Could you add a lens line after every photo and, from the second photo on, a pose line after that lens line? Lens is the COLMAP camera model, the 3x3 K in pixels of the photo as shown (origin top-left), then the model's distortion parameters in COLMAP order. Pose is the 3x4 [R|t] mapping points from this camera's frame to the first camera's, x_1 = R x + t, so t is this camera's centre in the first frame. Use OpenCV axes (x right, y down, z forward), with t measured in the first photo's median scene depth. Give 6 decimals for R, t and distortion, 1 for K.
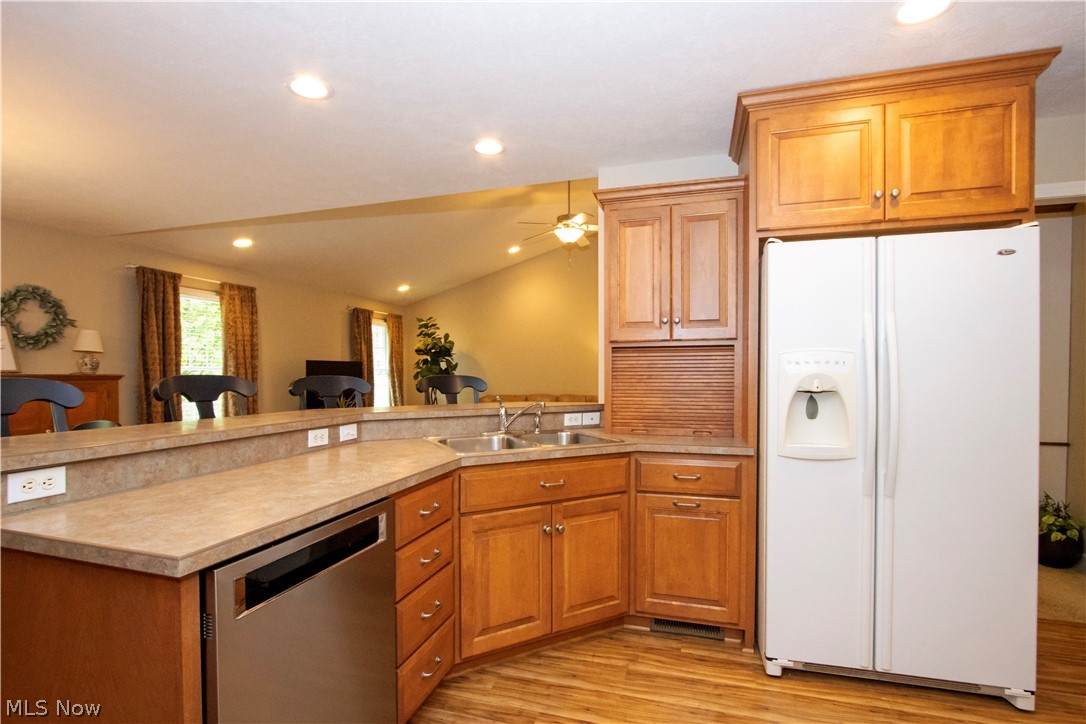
lens RADIAL K [[510.7, 0, 545.3], [0, 510.7, 382.0], [0, 0, 1]] dist [-0.020068, 0.001051]
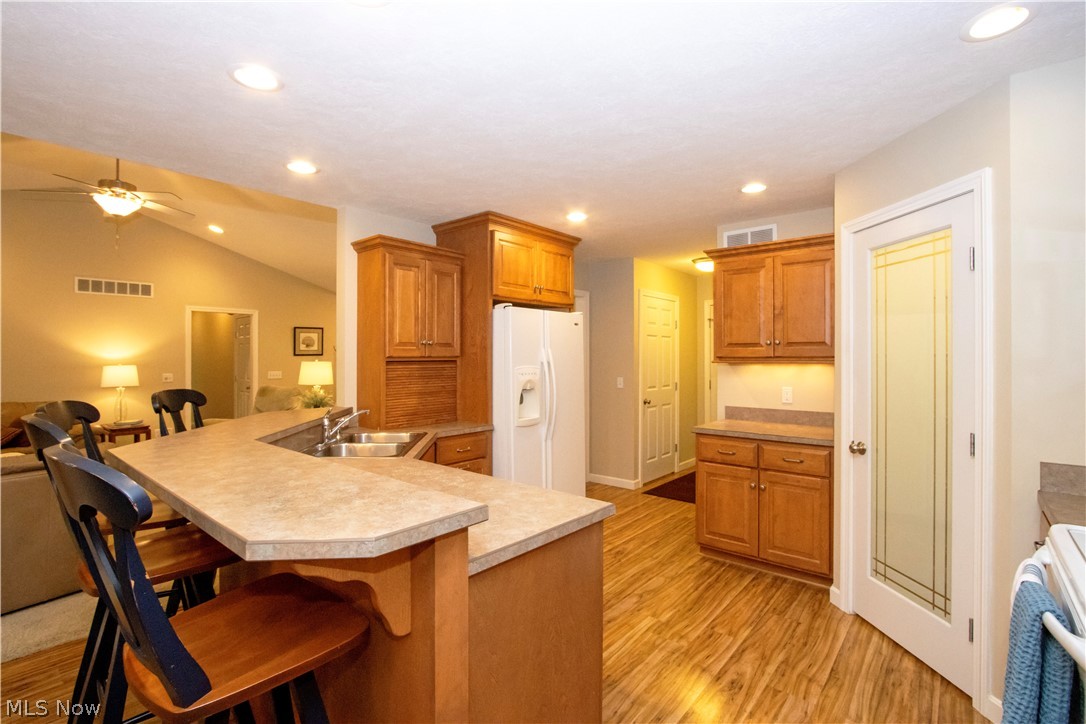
lens RADIAL K [[510.7, 0, 516.7], [0, 510.7, 351.3], [0, 0, 1]] dist [-0.020068, 0.001051]
pose [[0.429053, 0.007521, 0.903248, -1.045245], [0.014901, 0.999770, -0.015402, -0.081572], [-0.903156, 0.020068, 0.428842, 0.195655]]
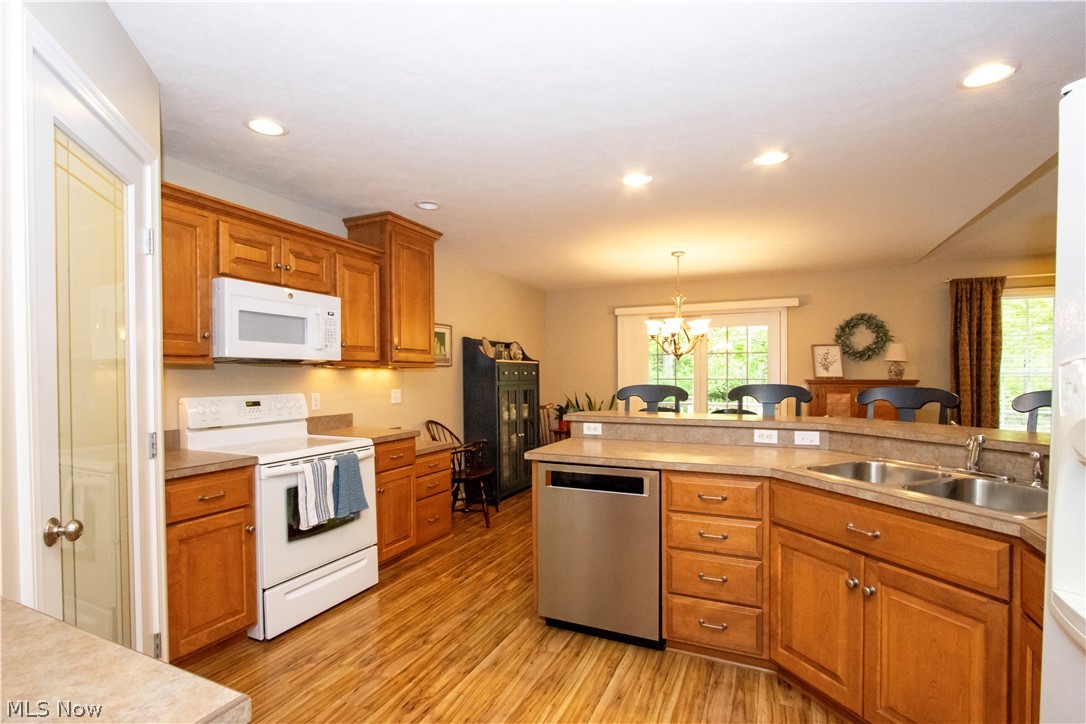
lens RADIAL K [[510.7, 0, 531.3], [0, 510.7, 383.4], [0, 0, 1]] dist [-0.020068, 0.001051]
pose [[-0.147240, 0.019557, -0.988907, 0.824929], [-0.014101, 0.999661, 0.021869, -0.038940], [0.989000, 0.017165, -0.146915, 0.570166]]
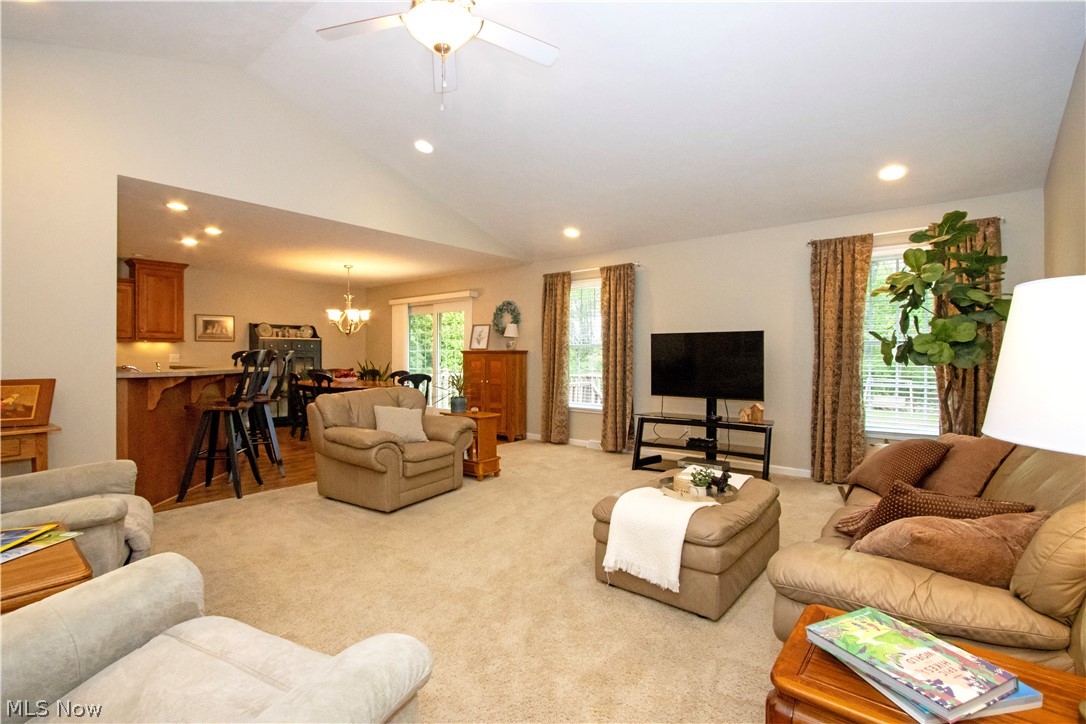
lens RADIAL K [[510.7, 0, 540.4], [0, 510.7, 357.6], [0, 0, 1]] dist [-0.020068, 0.001051]
pose [[-0.394021, 0.010413, -0.919043, 1.090353], [-0.015663, 0.999715, 0.018042, -0.045253], [0.918968, 0.021504, -0.393745, 3.267439]]
